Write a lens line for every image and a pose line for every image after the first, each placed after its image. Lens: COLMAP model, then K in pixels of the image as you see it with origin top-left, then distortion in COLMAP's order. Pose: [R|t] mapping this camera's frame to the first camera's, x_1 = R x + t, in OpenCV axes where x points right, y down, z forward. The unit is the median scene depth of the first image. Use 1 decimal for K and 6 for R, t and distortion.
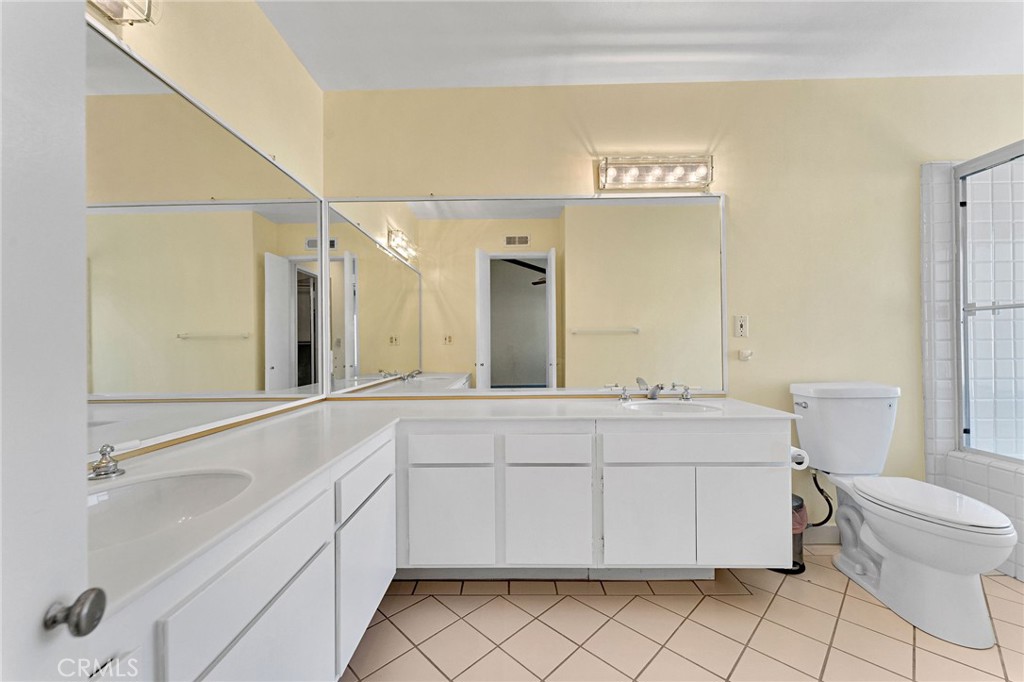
lens RADIAL K [[409.6, 0, 502.5], [0, 409.6, 343.0], [0, 0, 1]] dist [0.000445, 0.000172]
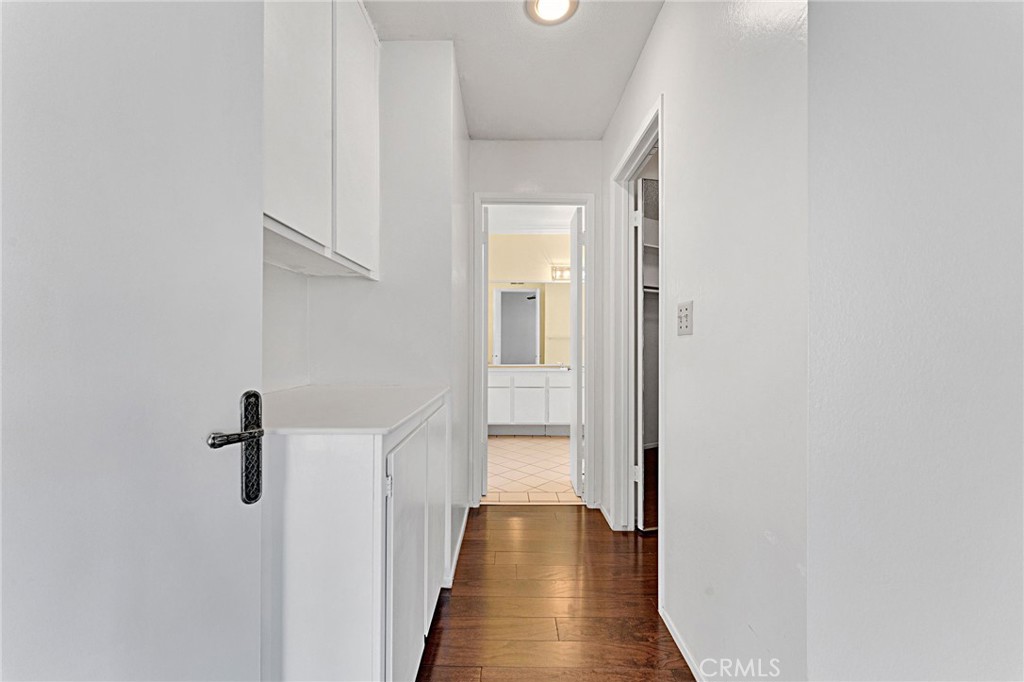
lens RADIAL K [[409.6, 0, 502.5], [0, 409.6, 343.0], [0, 0, 1]] dist [0.000445, 0.000172]
pose [[0.999948, 0.008119, 0.006127, -0.077477], [-0.008115, 0.999967, -0.000744, -0.001489], [-0.006133, 0.000694, 0.999981, -1.505146]]
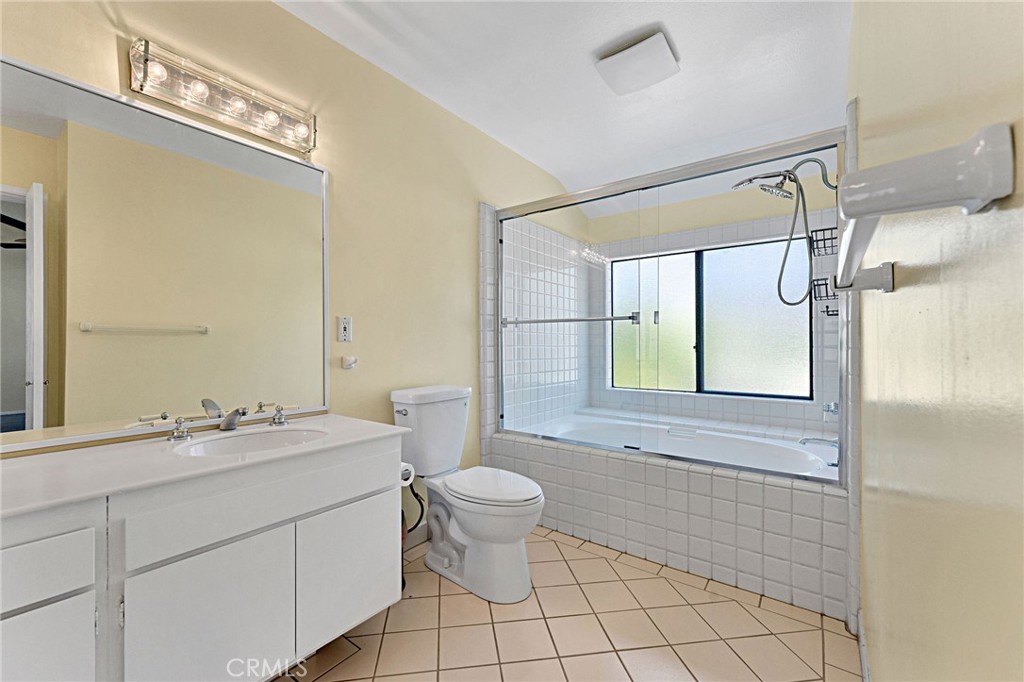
lens RADIAL K [[409.6, 0, 502.5], [0, 409.6, 343.0], [0, 0, 1]] dist [0.000445, 0.000172]
pose [[0.586518, 0.010253, 0.809871, 0.081619], [-0.005865, 0.999947, -0.008412, -0.006726], [-0.809915, 0.000184, 0.586548, 0.234857]]
